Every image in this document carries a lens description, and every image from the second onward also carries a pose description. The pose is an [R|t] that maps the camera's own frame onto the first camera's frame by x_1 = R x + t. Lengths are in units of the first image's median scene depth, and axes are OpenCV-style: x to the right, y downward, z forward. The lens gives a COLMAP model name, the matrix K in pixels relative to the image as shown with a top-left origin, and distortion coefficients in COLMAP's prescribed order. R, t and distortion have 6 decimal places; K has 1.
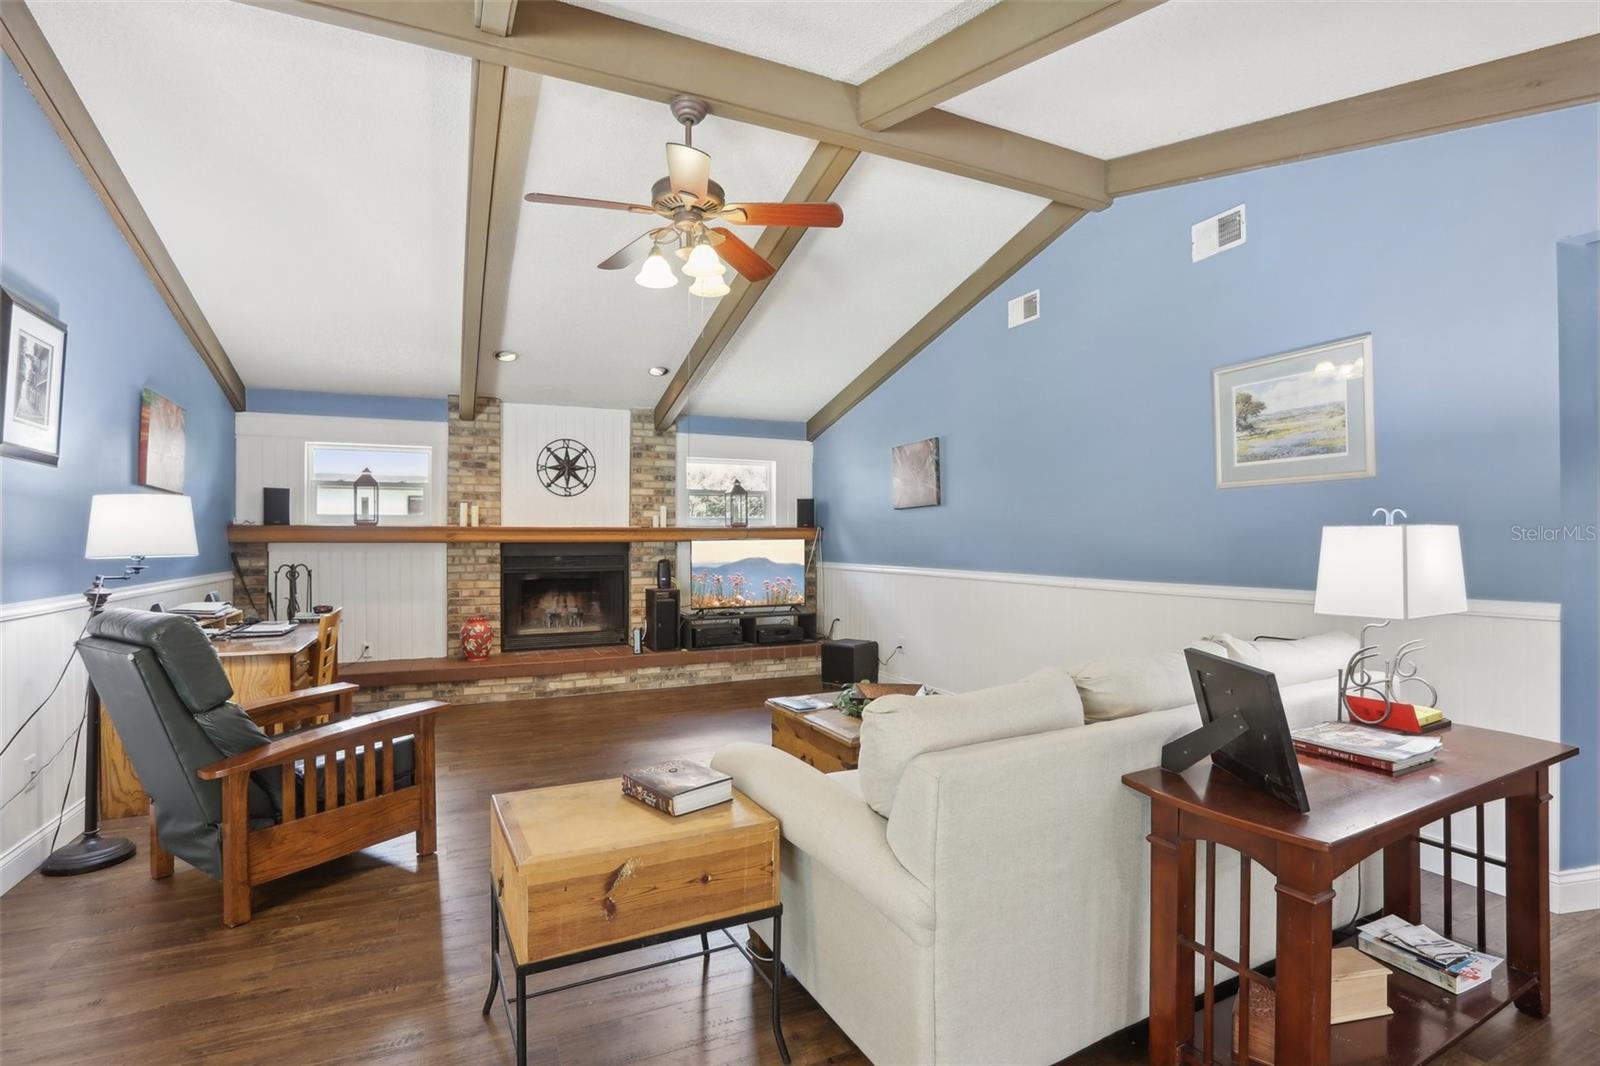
lens RADIAL K [[739.0, 0, 799.0], [0, 739.0, 532.9], [0, 0, 1]] dist [-0.003309, -0.000158]
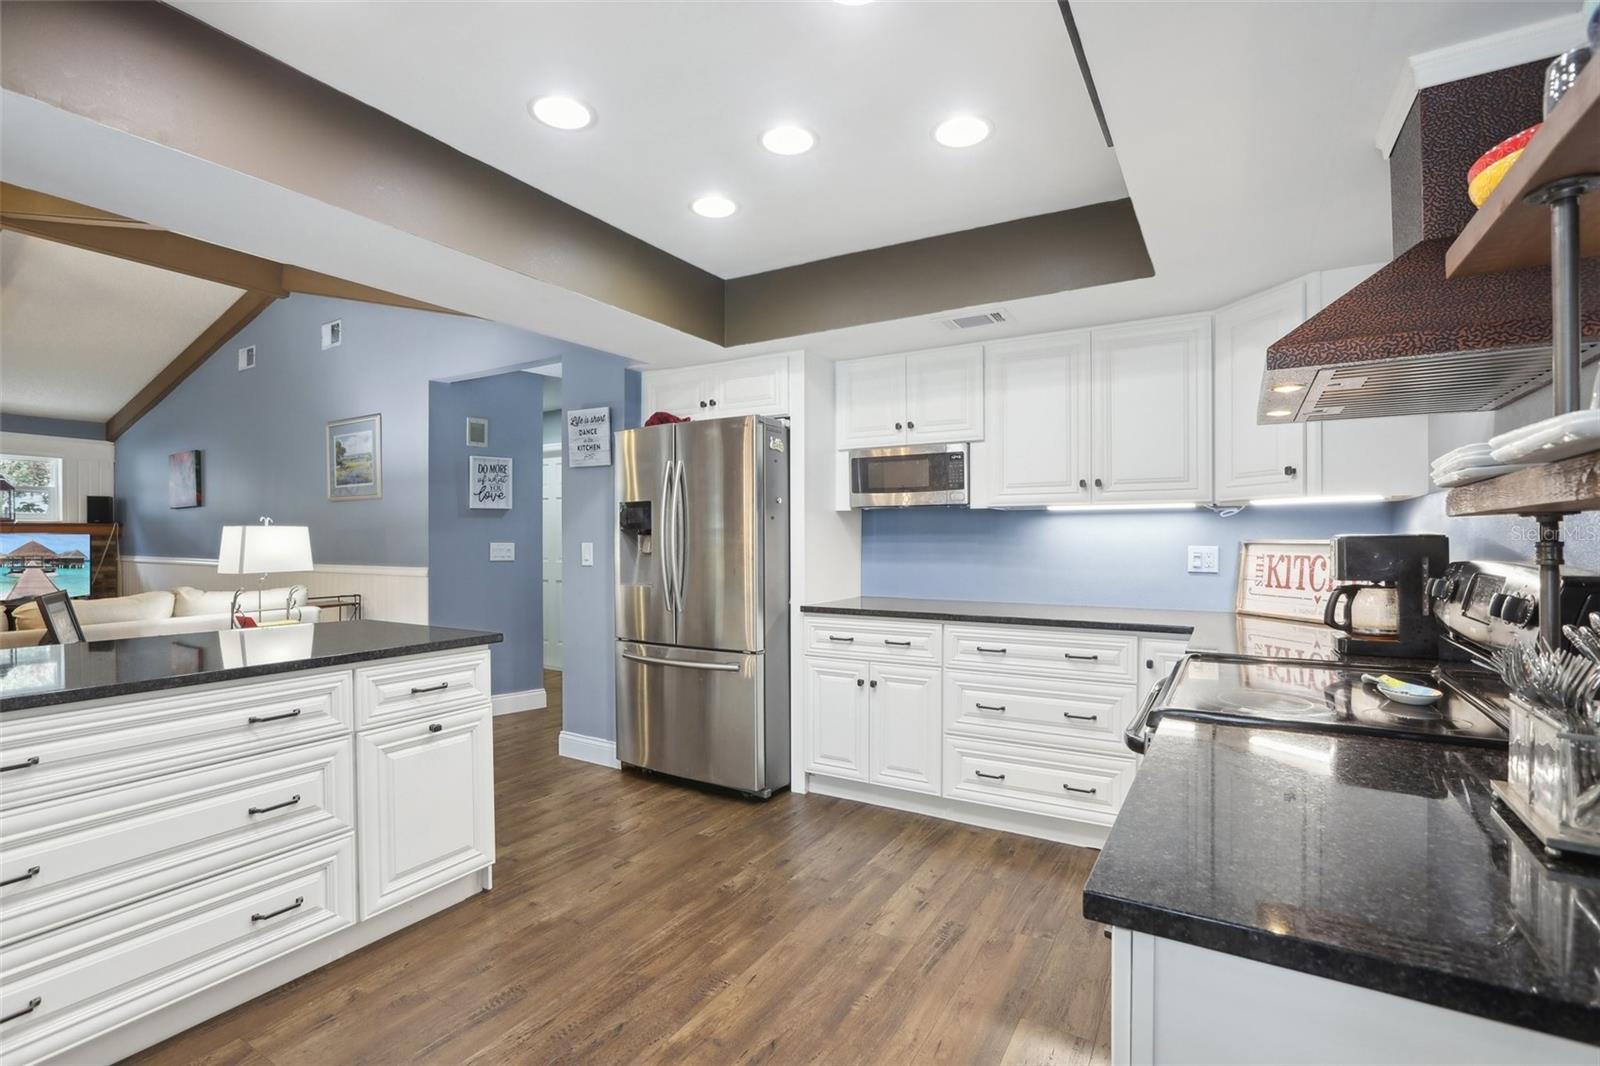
lens RADIAL K [[739.0, 0, 796.8], [0, 739.0, 538.6], [0, 0, 1]] dist [-0.003309, -0.000158]
pose [[0.846797, -0.000020, 0.531916, 0.307085], [-0.005832, 0.999940, 0.009321, -0.001073], [-0.531884, -0.010995, 0.846746, -0.441691]]
